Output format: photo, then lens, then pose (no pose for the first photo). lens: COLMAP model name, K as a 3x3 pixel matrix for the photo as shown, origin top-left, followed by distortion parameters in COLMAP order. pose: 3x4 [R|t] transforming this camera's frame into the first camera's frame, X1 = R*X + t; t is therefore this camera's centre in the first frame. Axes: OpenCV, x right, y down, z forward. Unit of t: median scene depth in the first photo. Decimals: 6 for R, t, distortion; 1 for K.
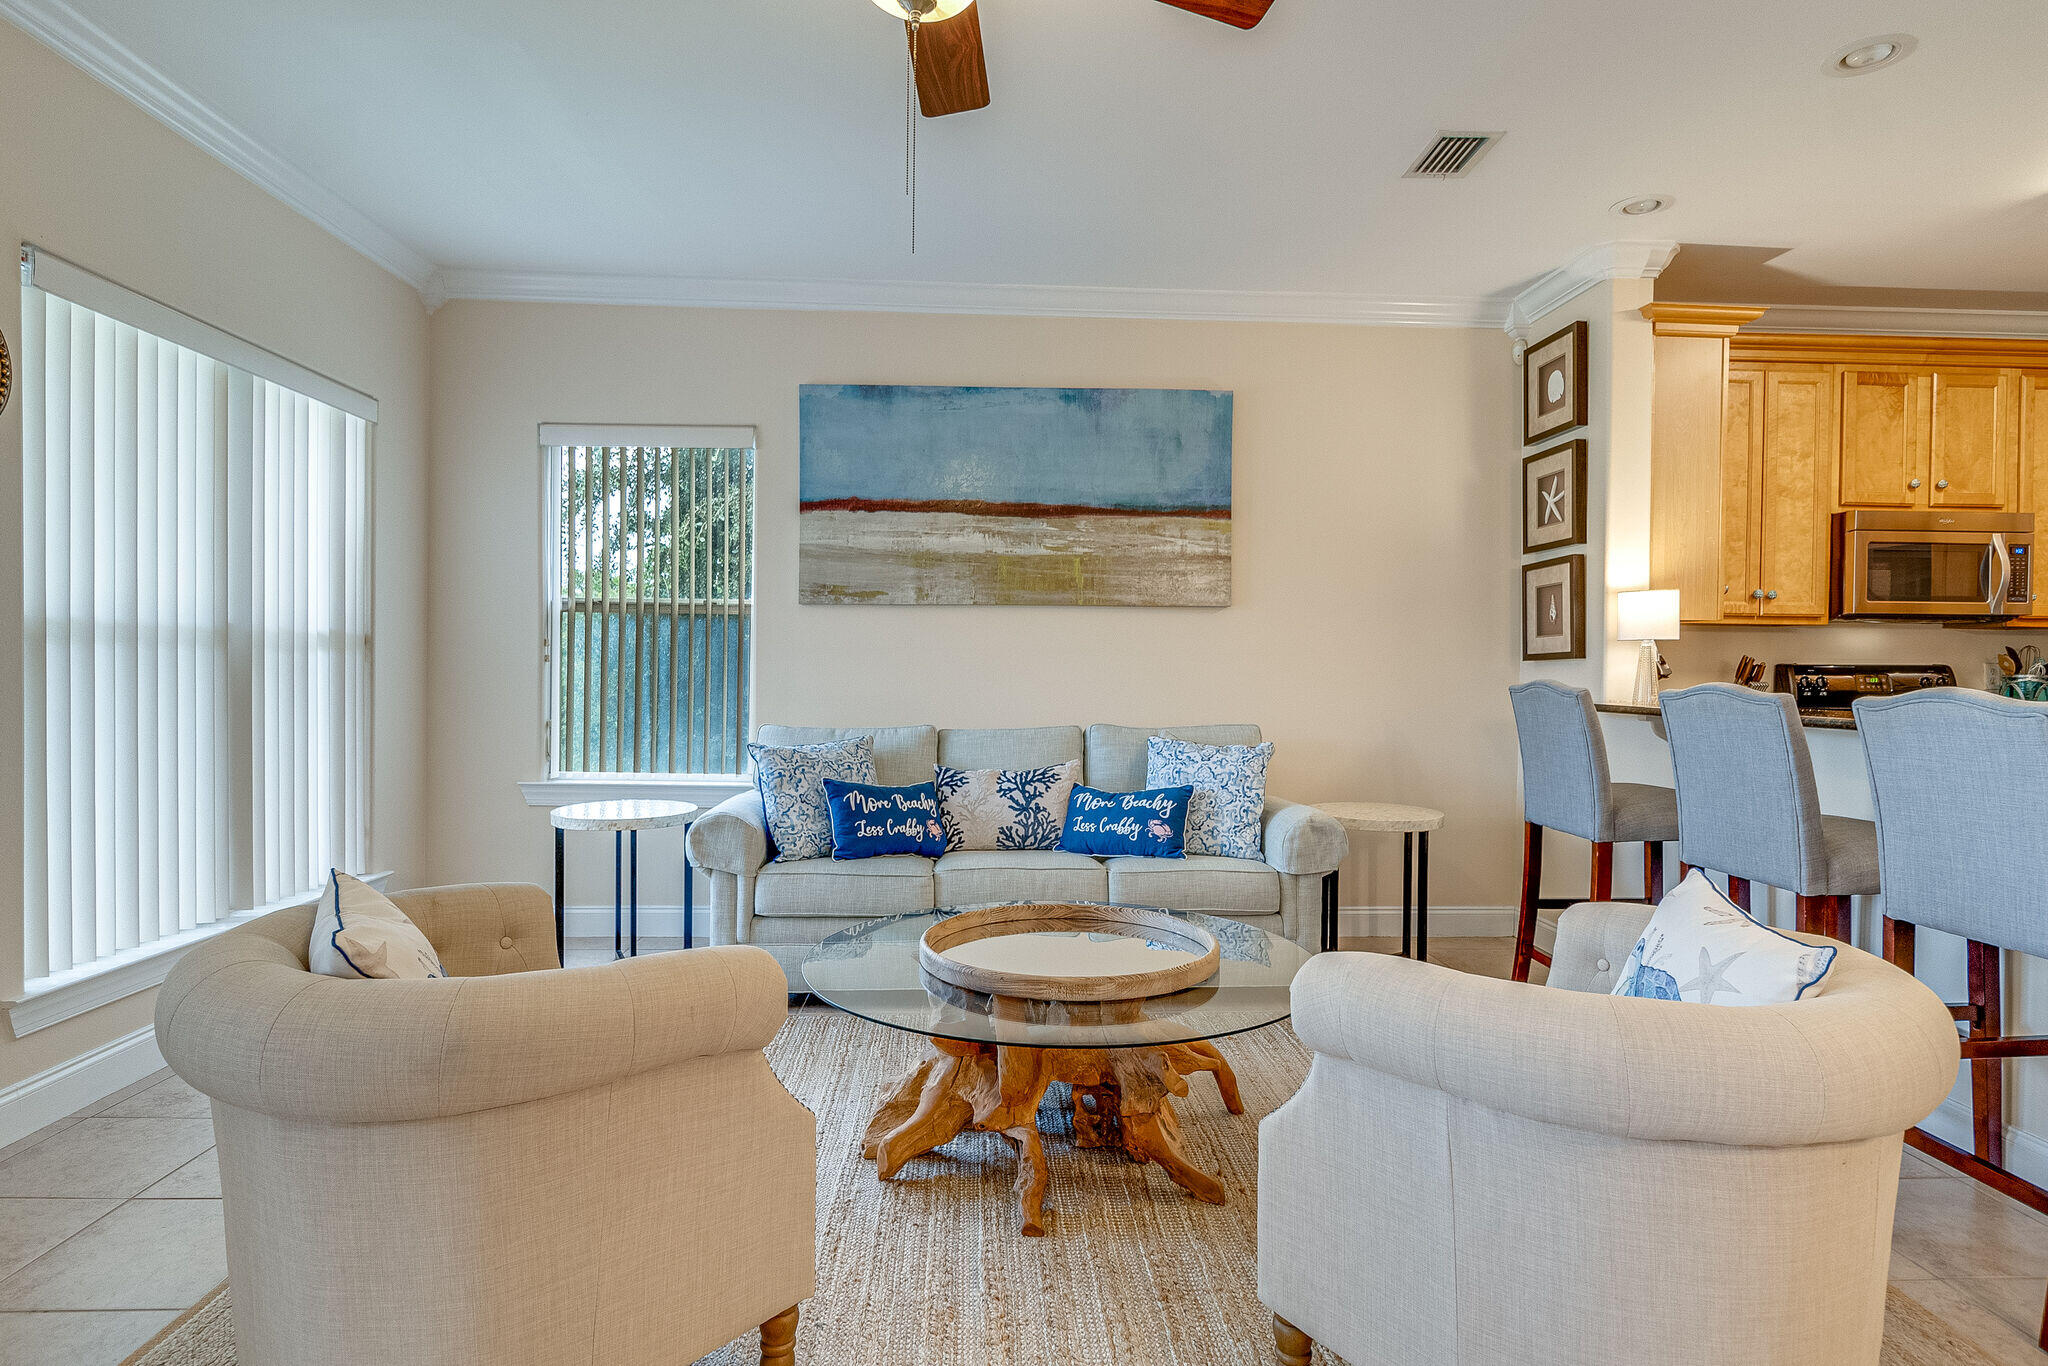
lens RADIAL K [[1092.4, 0, 1024.0], [0, 1092.4, 683.0], [0, 0, 1]] dist [-0.001065, -0.000646]
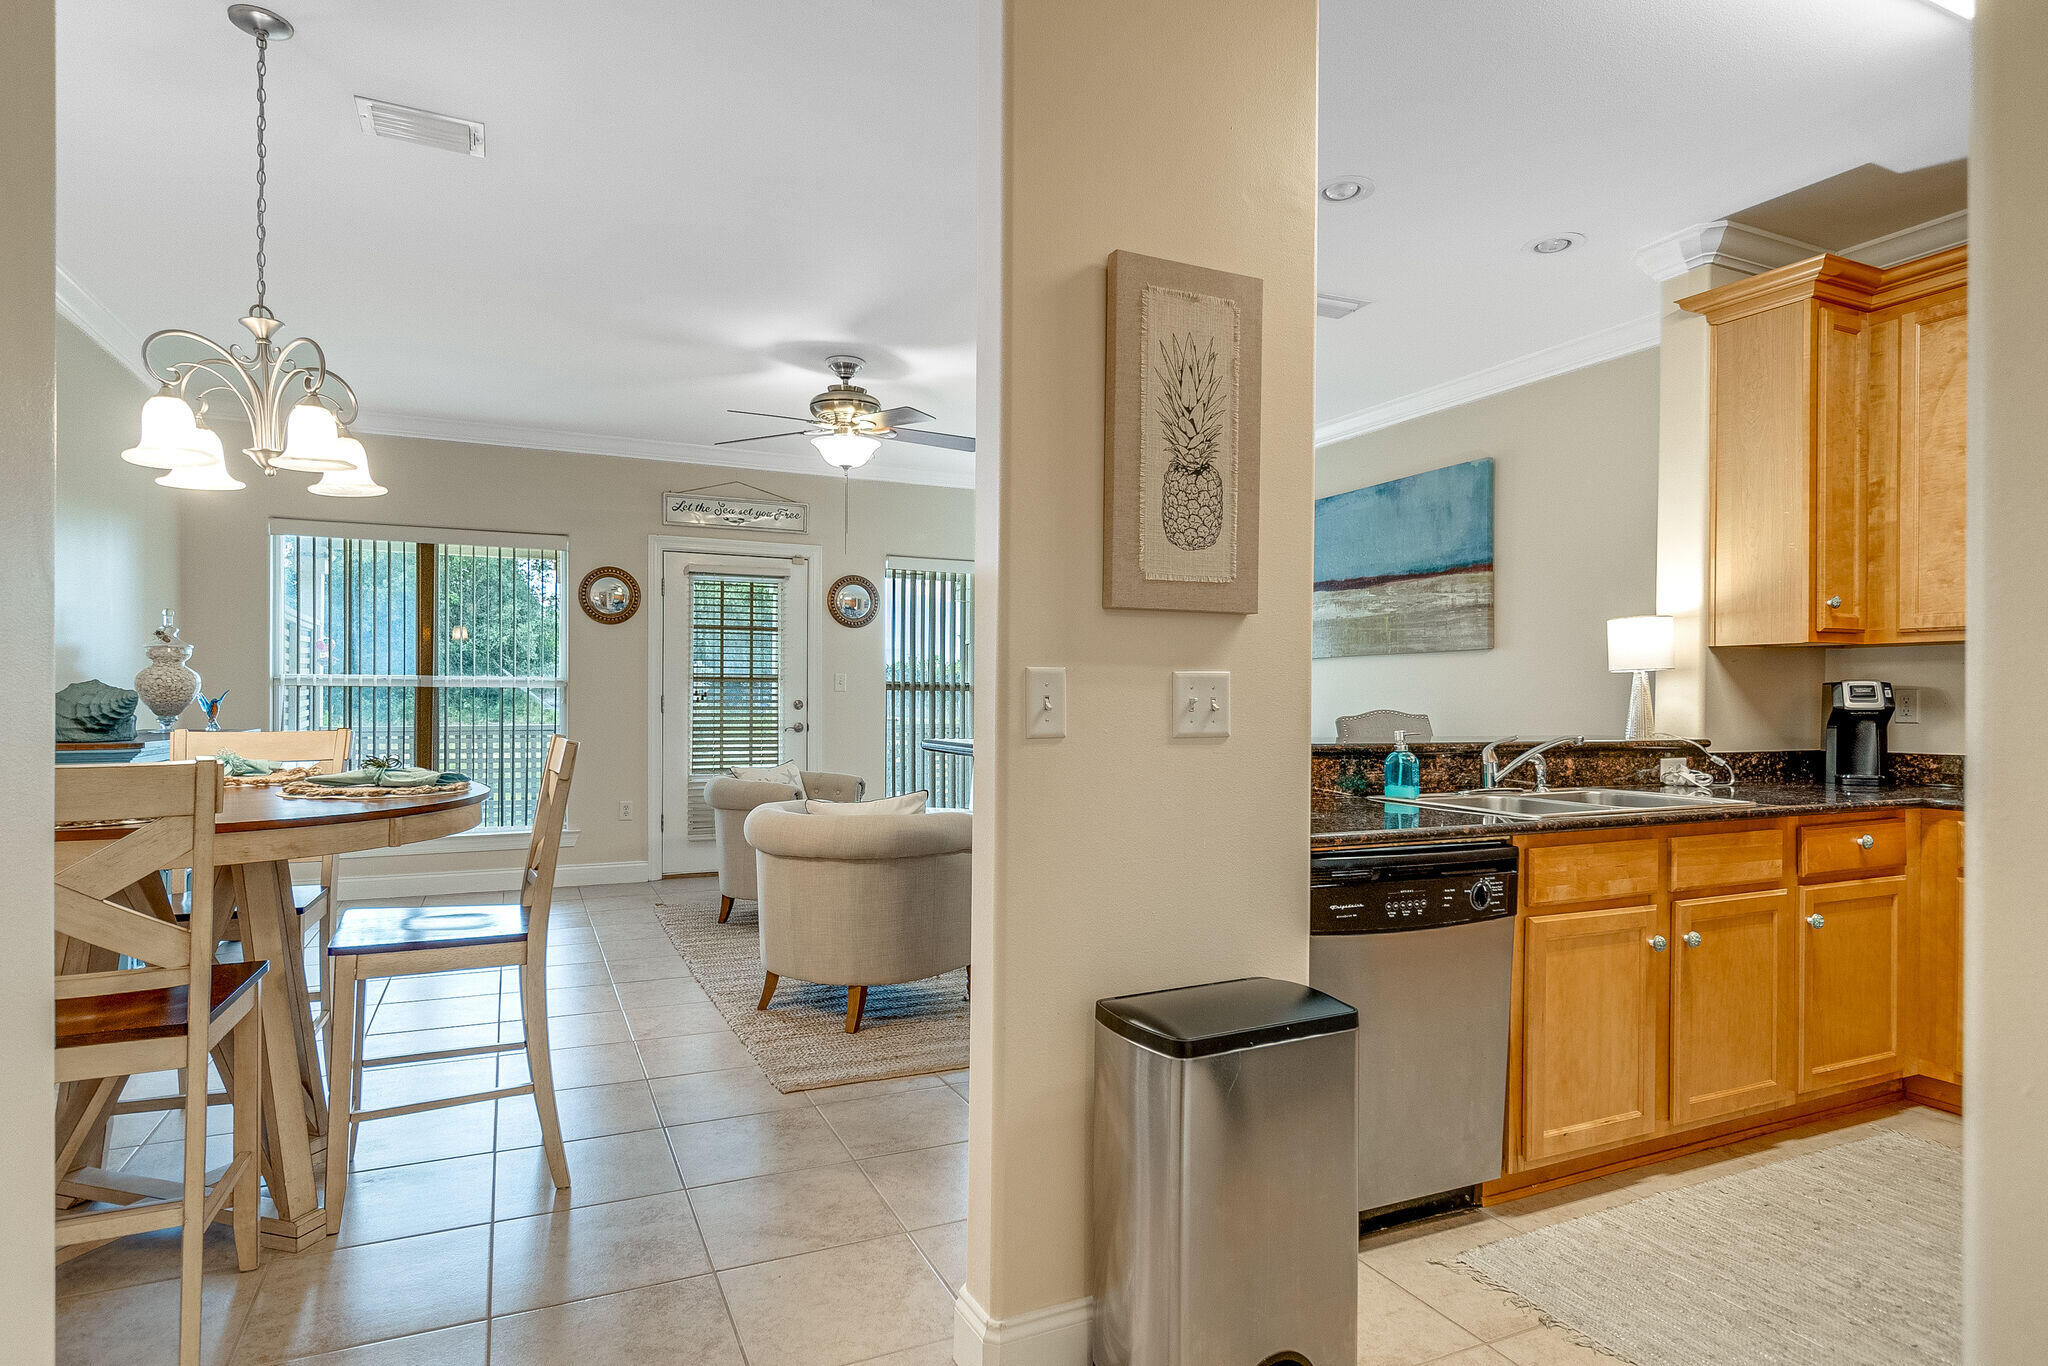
lens RADIAL K [[1077.0, 0, 1015.4], [0, 1077.0, 701.9], [0, 0, 1]] dist [0.005623, 0.000184]
pose [[0.380193, -0.002748, -0.924903, 1.089625], [-0.016544, 0.999815, -0.009771, 0.003095], [0.924759, 0.019017, 0.380078, 0.141984]]
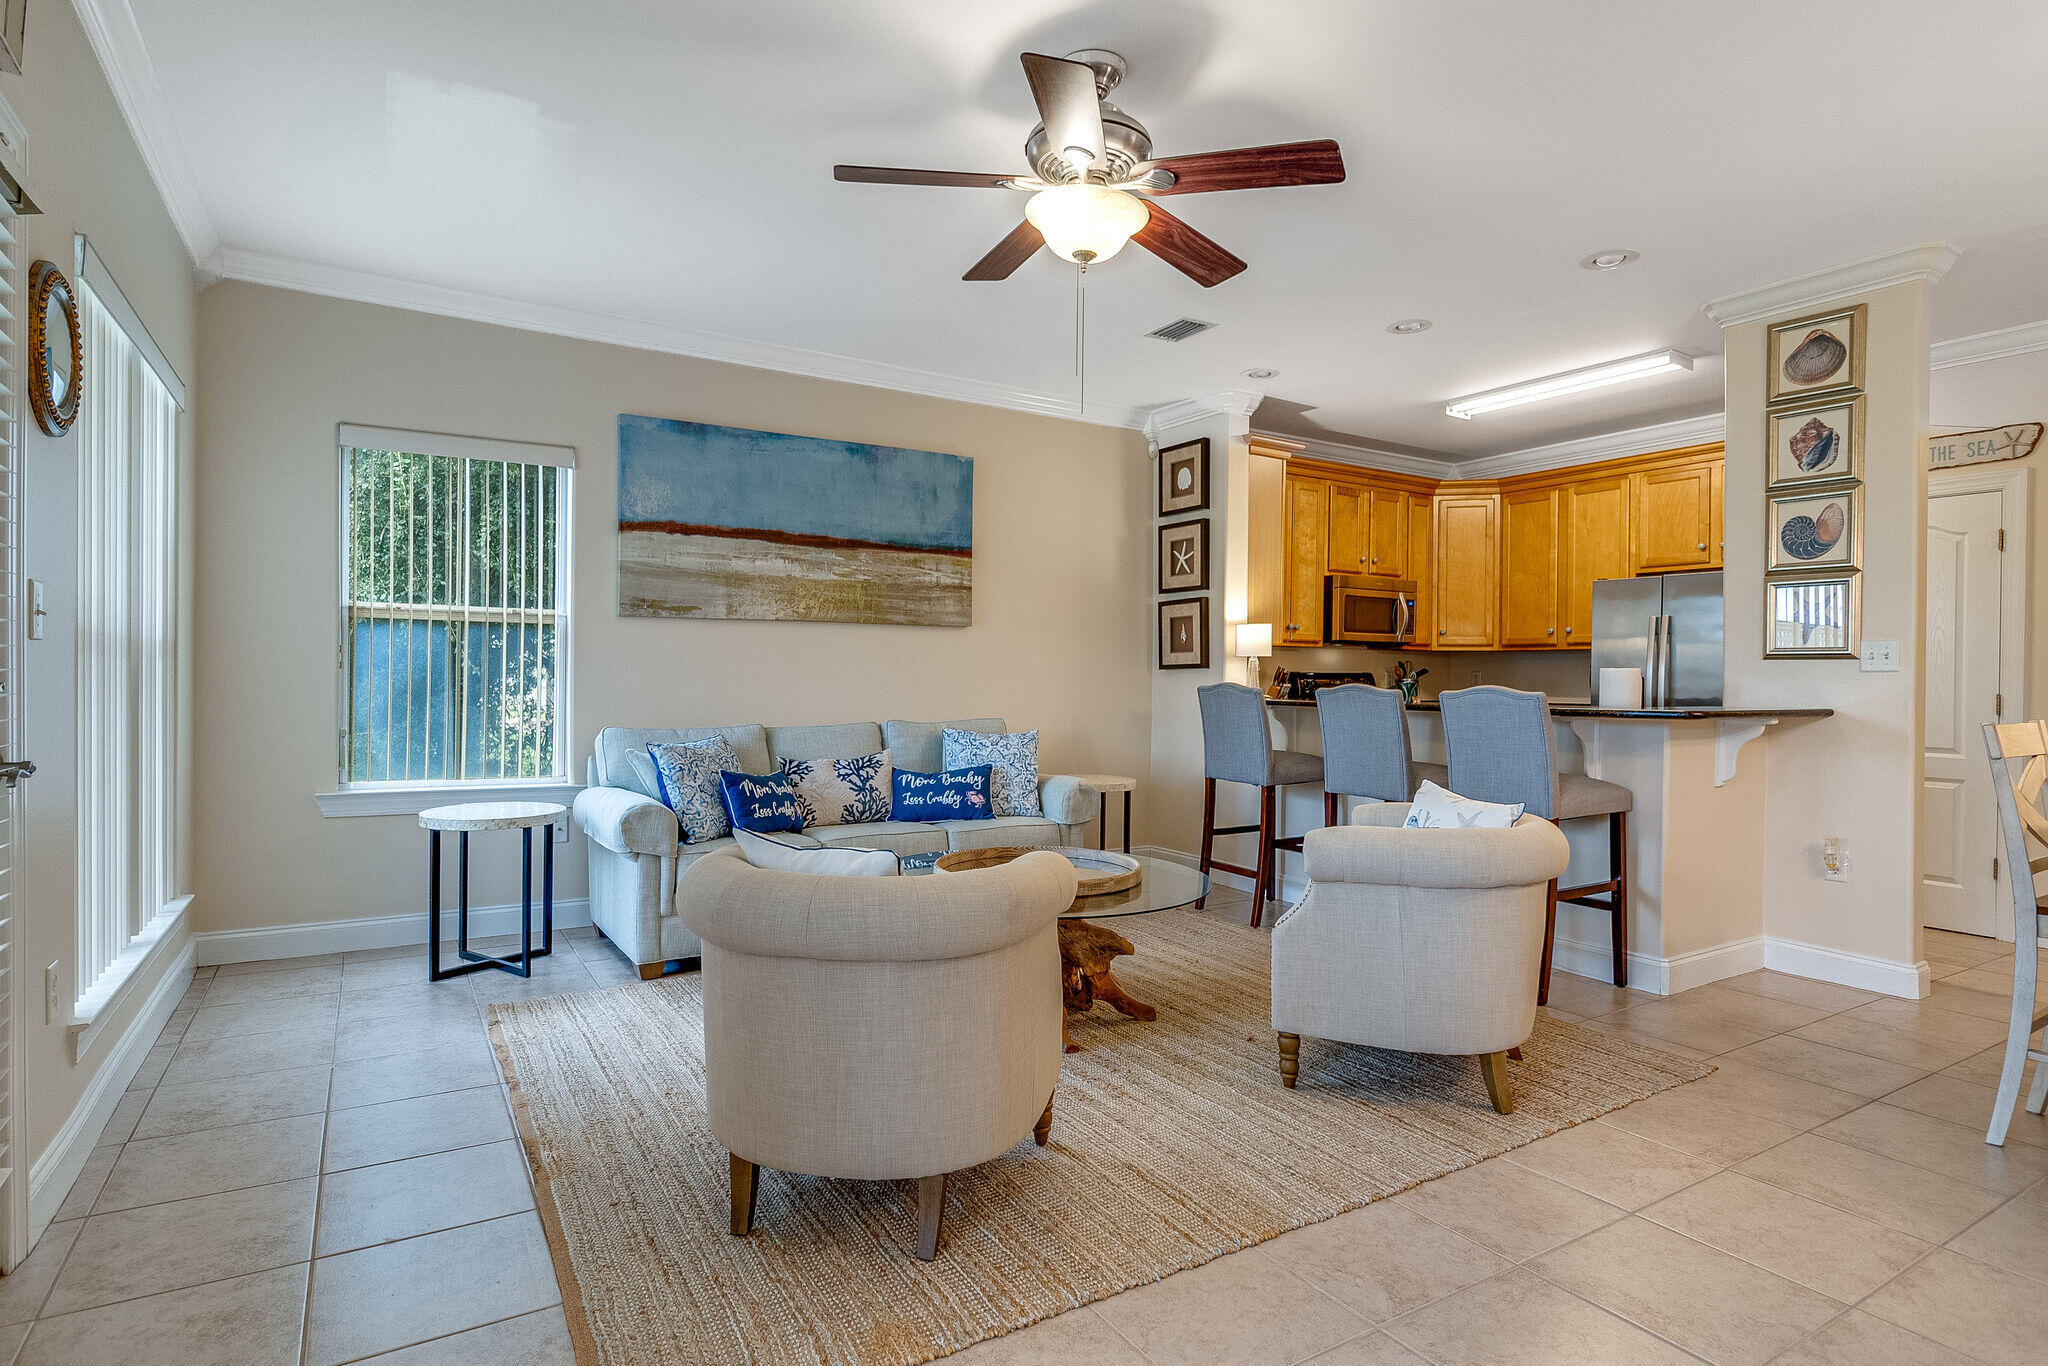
lens RADIAL K [[1076.7, 0, 1021.9], [0, 1076.7, 691.7], [0, 0, 1]] dist [-0.000135, -0.000009]
pose [[0.873021, -0.007961, 0.487618, -0.396189], [0.006183, 0.999967, 0.005254, -0.000207], [-0.487644, -0.001572, 0.873041, -0.134439]]
